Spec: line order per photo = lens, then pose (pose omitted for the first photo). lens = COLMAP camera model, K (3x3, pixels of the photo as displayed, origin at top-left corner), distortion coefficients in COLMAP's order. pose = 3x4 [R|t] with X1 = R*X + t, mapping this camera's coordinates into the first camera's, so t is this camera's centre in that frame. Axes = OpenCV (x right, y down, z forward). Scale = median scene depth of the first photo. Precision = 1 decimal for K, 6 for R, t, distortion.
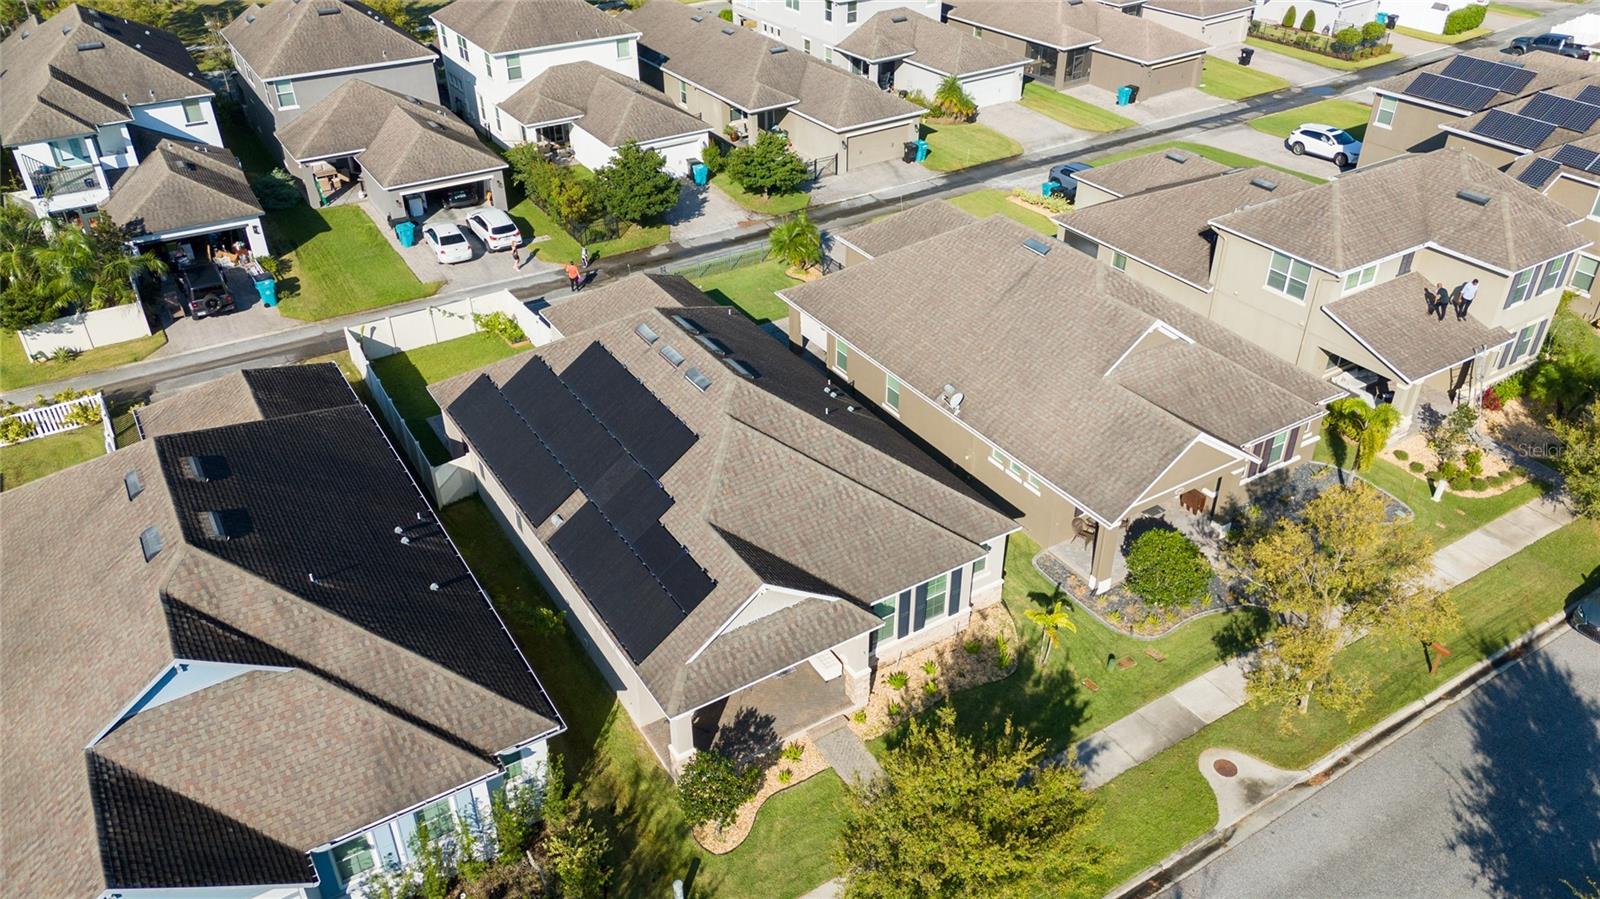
lens RADIAL K [[1187.3, 0, 800.0], [0, 1187.3, 449.5], [0, 0, 1]] dist [0.016705, -0.000522]
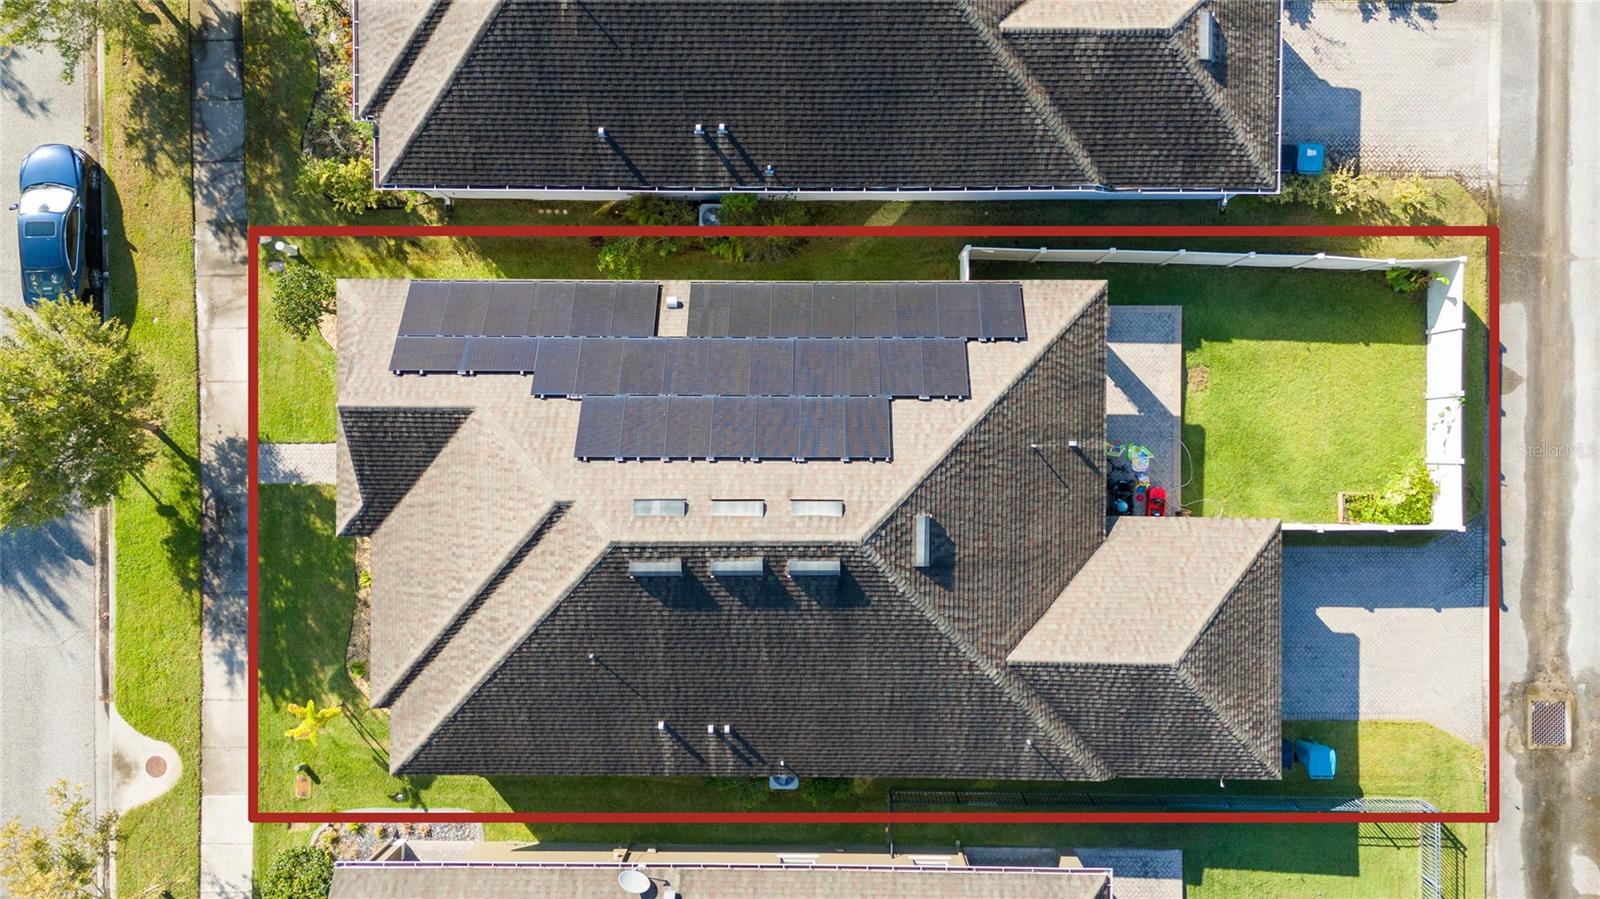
lens RADIAL K [[1187.3, 0, 800.0], [0, 1187.3, 449.5], [0, 0, 1]] dist [0.016705, -0.000522]
pose [[-0.531809, 0.846670, 0.018123, -0.194603], [-0.441666, -0.295551, 0.847102, -0.776932], [0.722572, 0.442492, 0.531122, 0.721771]]
